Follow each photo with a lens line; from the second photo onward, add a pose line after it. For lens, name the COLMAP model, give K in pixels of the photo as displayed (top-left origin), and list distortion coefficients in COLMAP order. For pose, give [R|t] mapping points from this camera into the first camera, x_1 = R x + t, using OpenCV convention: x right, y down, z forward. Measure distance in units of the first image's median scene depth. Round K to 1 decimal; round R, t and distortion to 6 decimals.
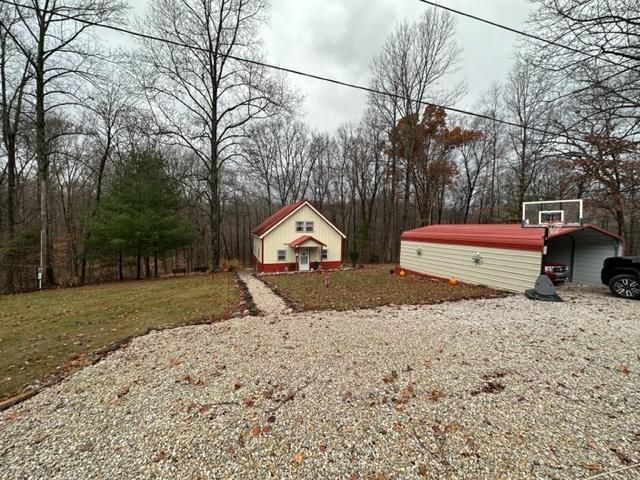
lens RADIAL K [[256.6, 0, 320.0], [0, 256.6, 240.0], [0, 0, 1]] dist [0.000035, -0.000002]
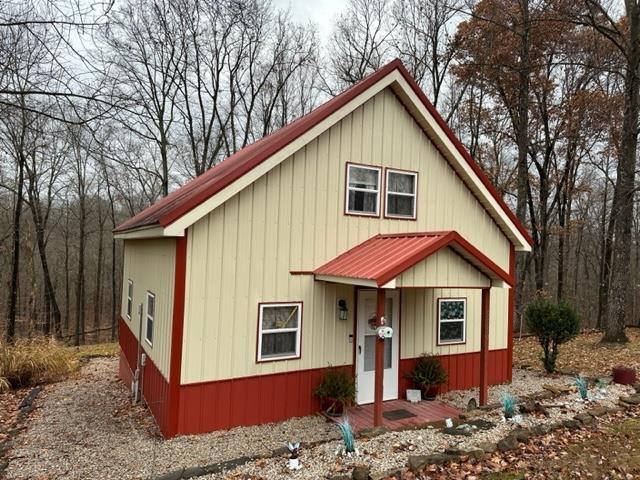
lens RADIAL K [[445.7, 0, 320.0], [0, 445.7, 240.0], [0, 0, 1]] dist [0.131823, -0.197921]
pose [[0.987560, 0.017995, 0.156207, -0.168292], [-0.005220, 0.996634, -0.081813, 0.018435], [-0.157154, 0.079980, 0.984330, 0.641186]]
